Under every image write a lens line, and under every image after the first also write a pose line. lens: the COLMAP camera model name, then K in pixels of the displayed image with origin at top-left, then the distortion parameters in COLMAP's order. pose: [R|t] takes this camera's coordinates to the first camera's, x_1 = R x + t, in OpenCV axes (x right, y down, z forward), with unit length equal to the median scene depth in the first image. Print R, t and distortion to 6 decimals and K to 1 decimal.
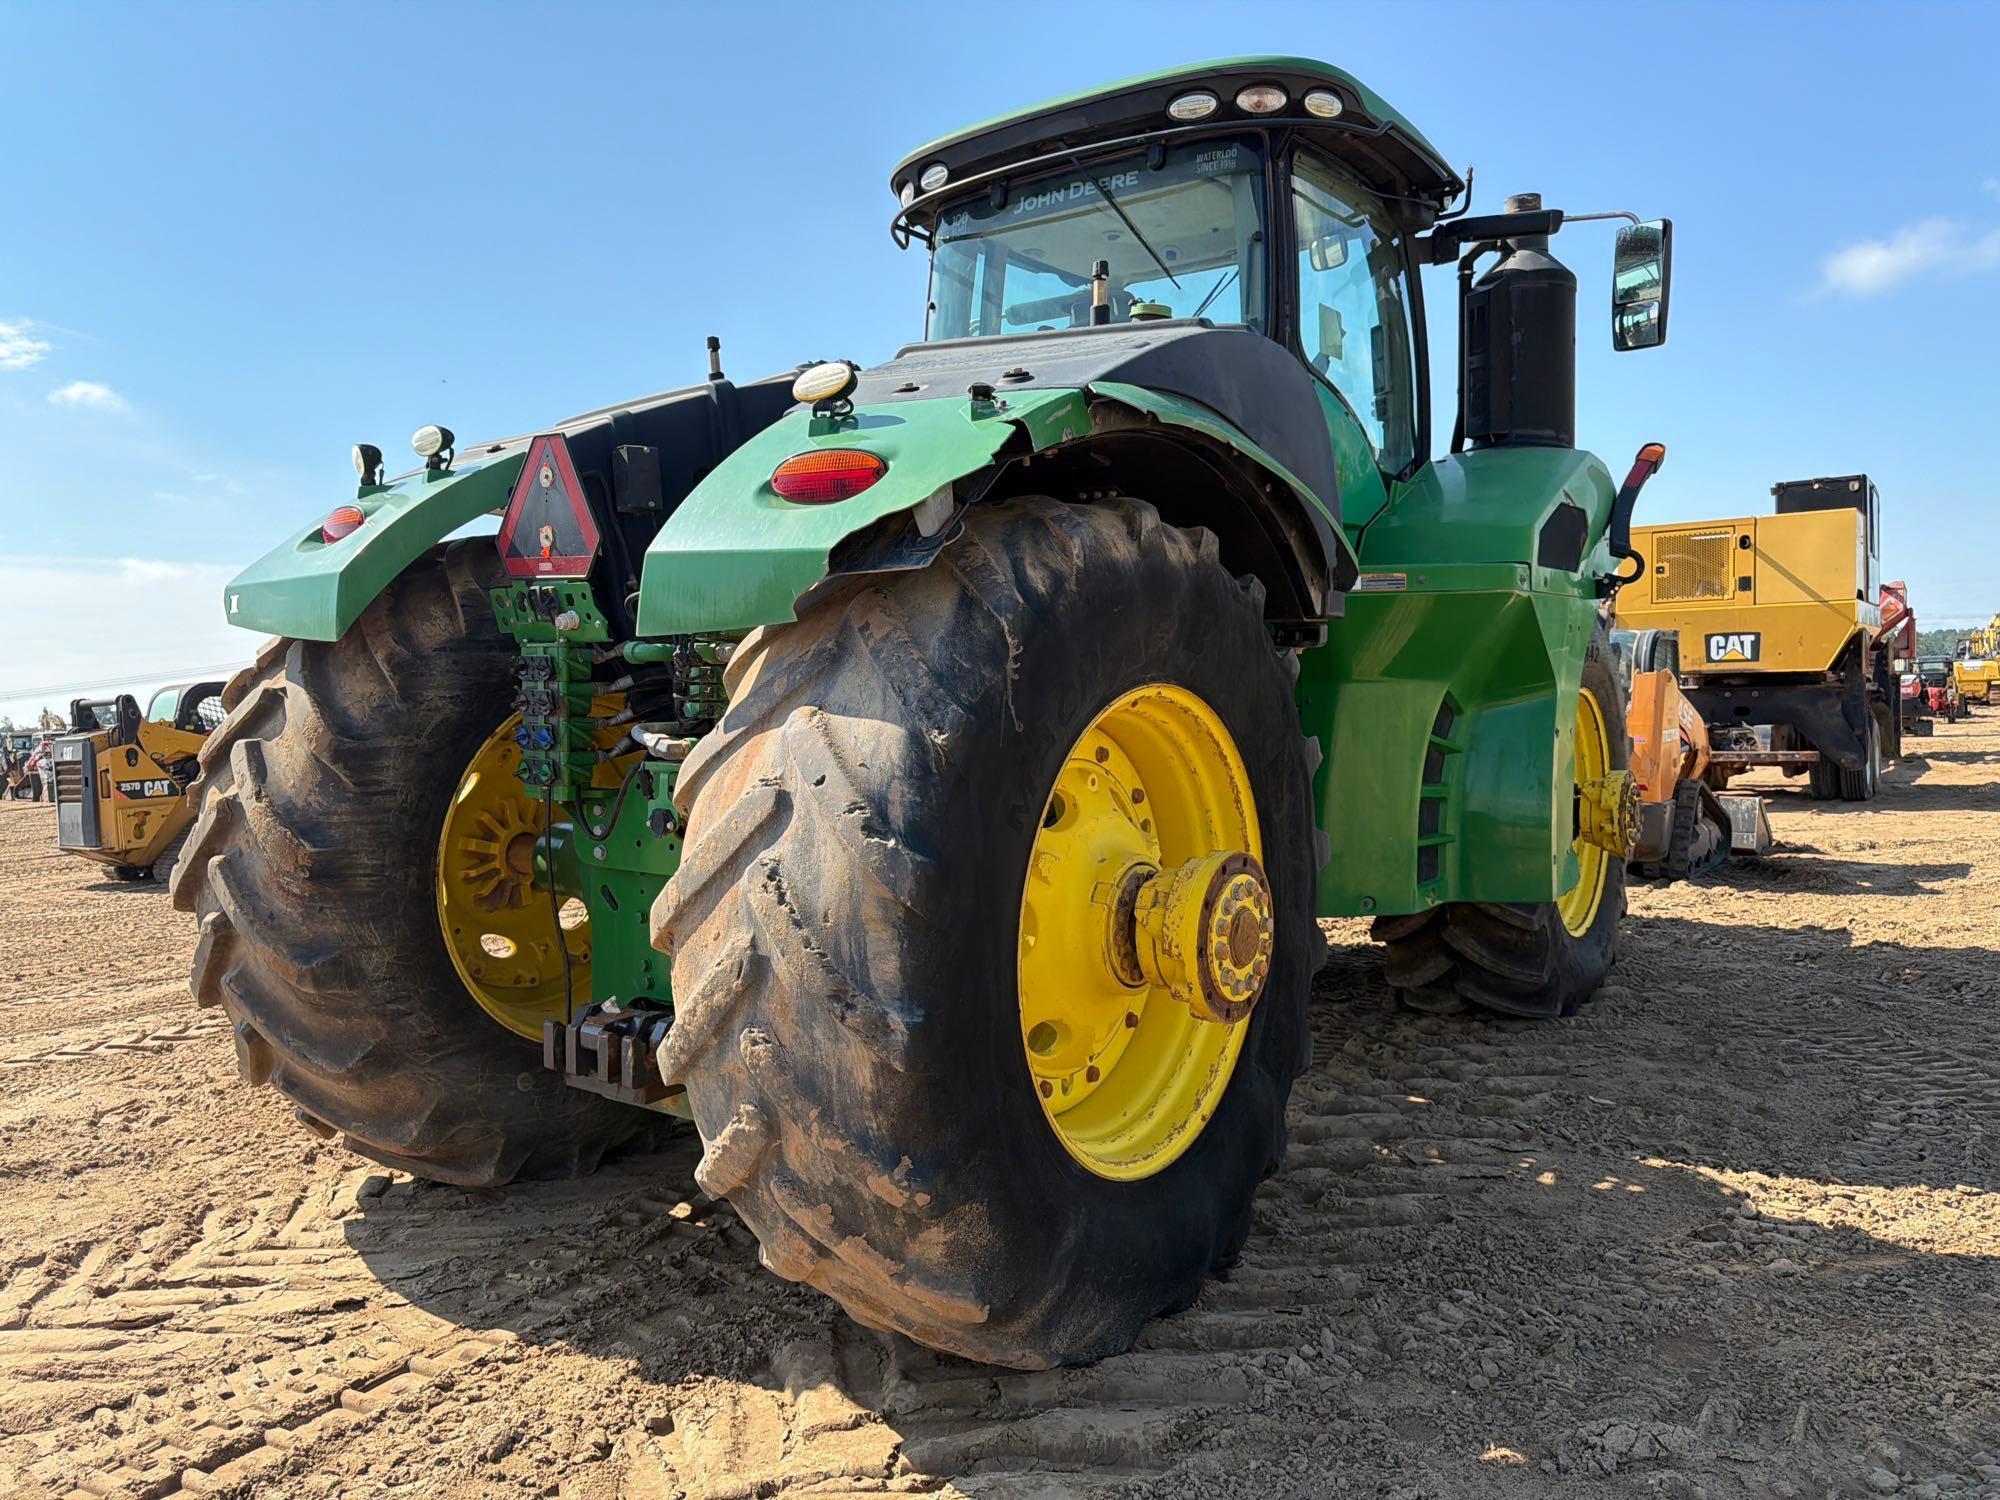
lens RADIAL K [[1466.1, 0, 964.3], [0, 1466.1, 841.9], [0, 0, 1]] dist [0.102964, -0.215275]
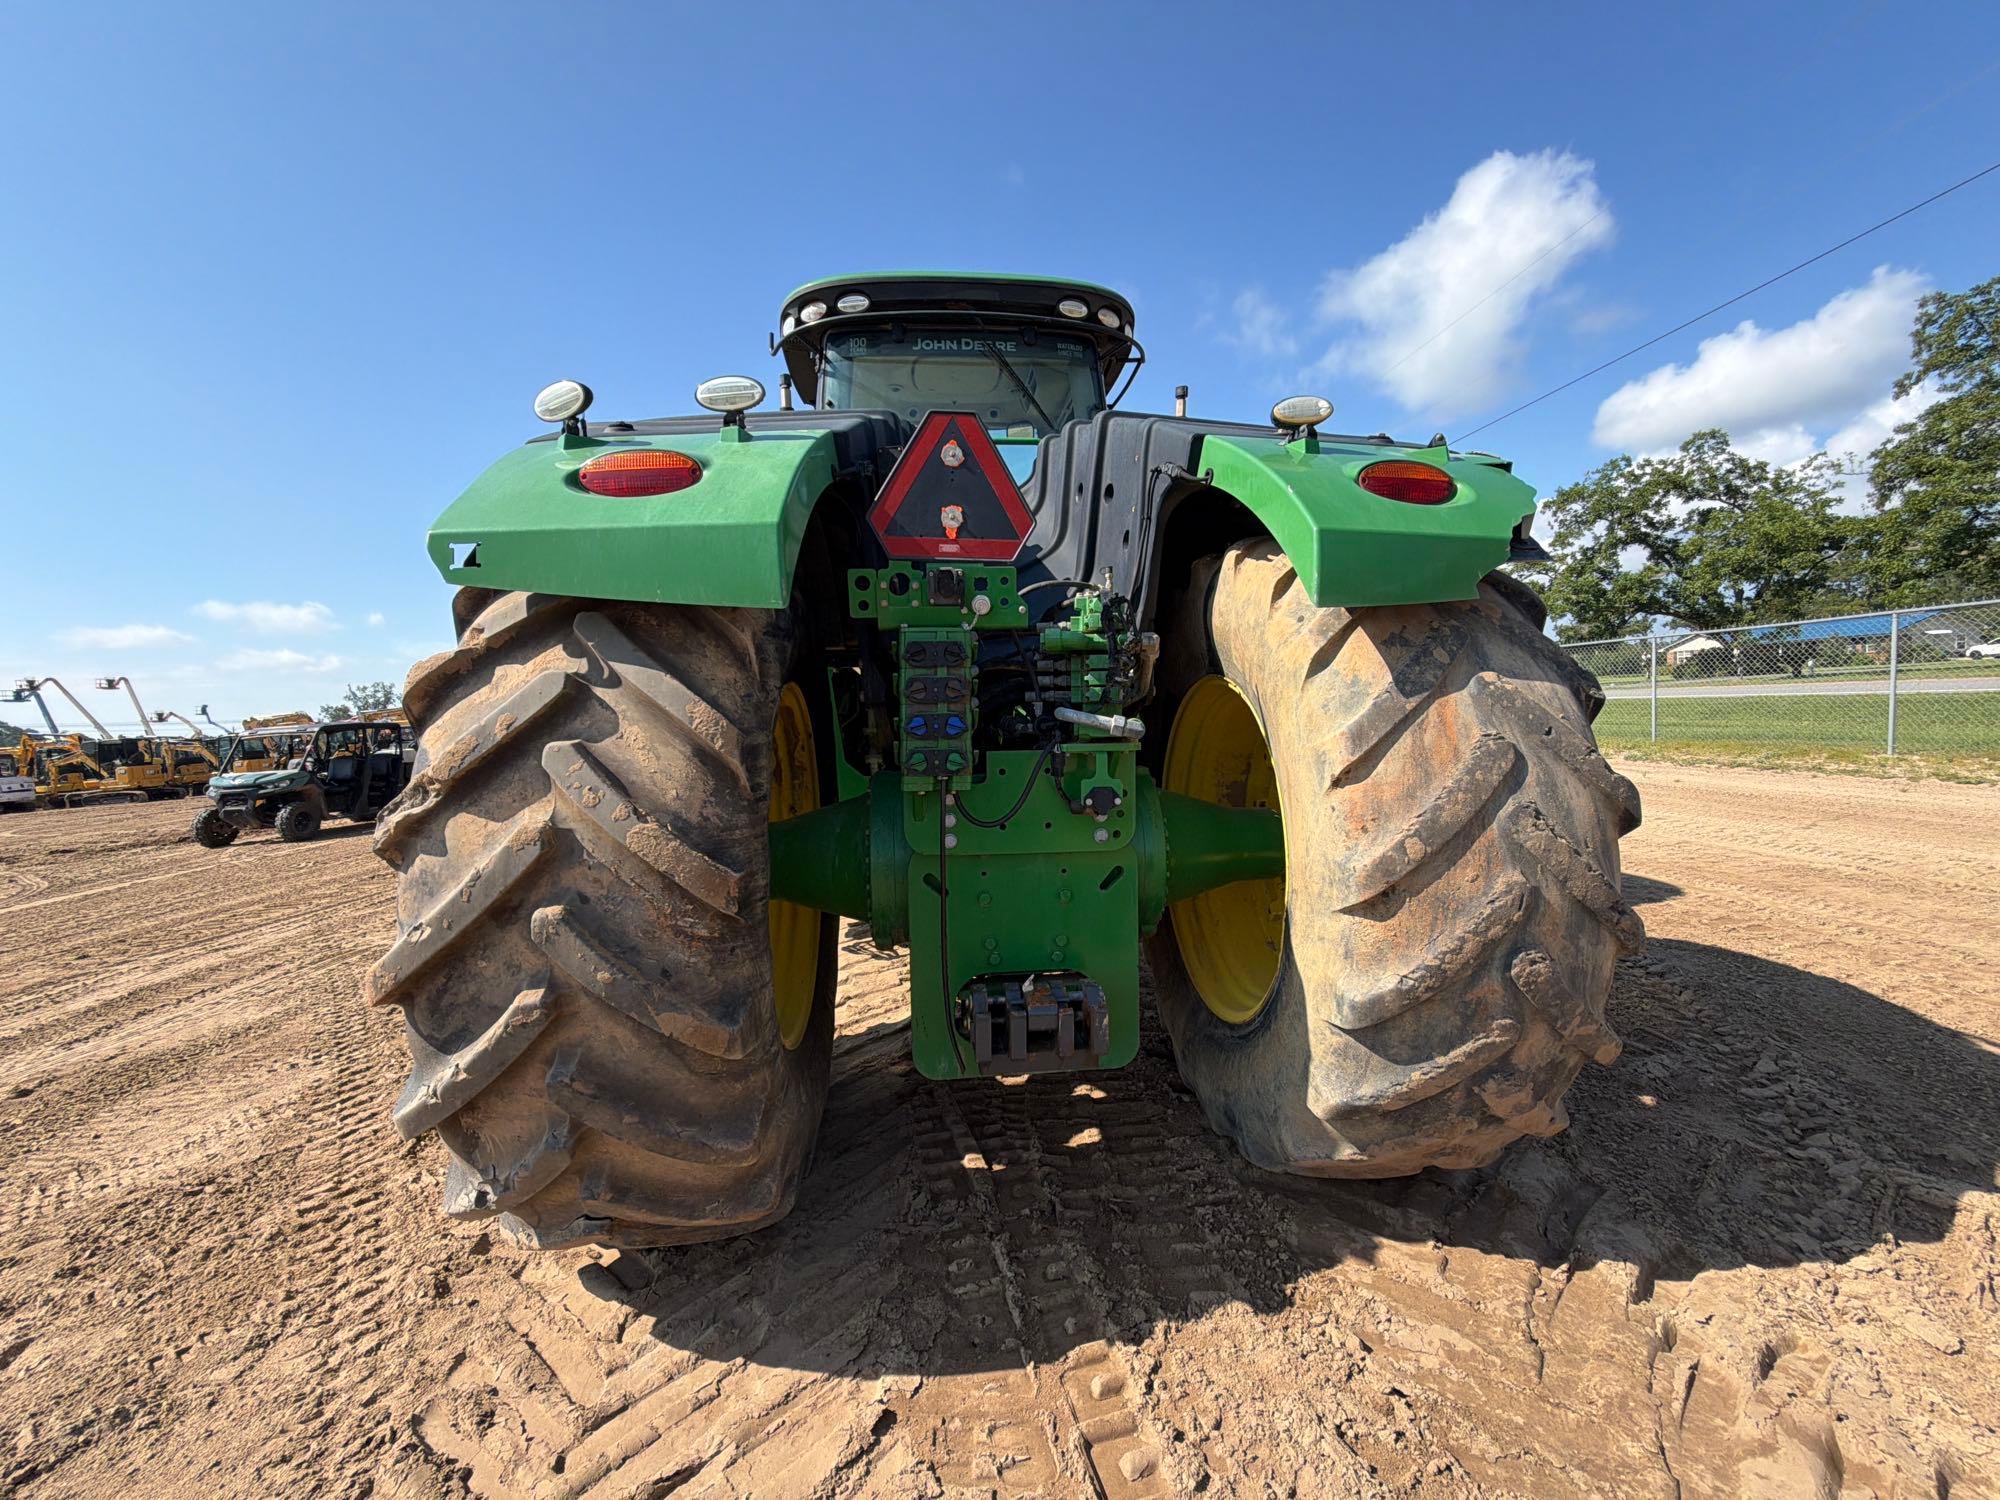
lens RADIAL K [[821.9, 0, 1000.5], [0, 821.9, 788.8], [0, 0, 1]] dist [-0.003308, -0.000098]
pose [[0.723312, -0.073480, 0.686600, -0.498841], [0.092807, 0.995645, 0.008784, -0.024406], [-0.684256, 0.057368, 0.726982, 0.464803]]
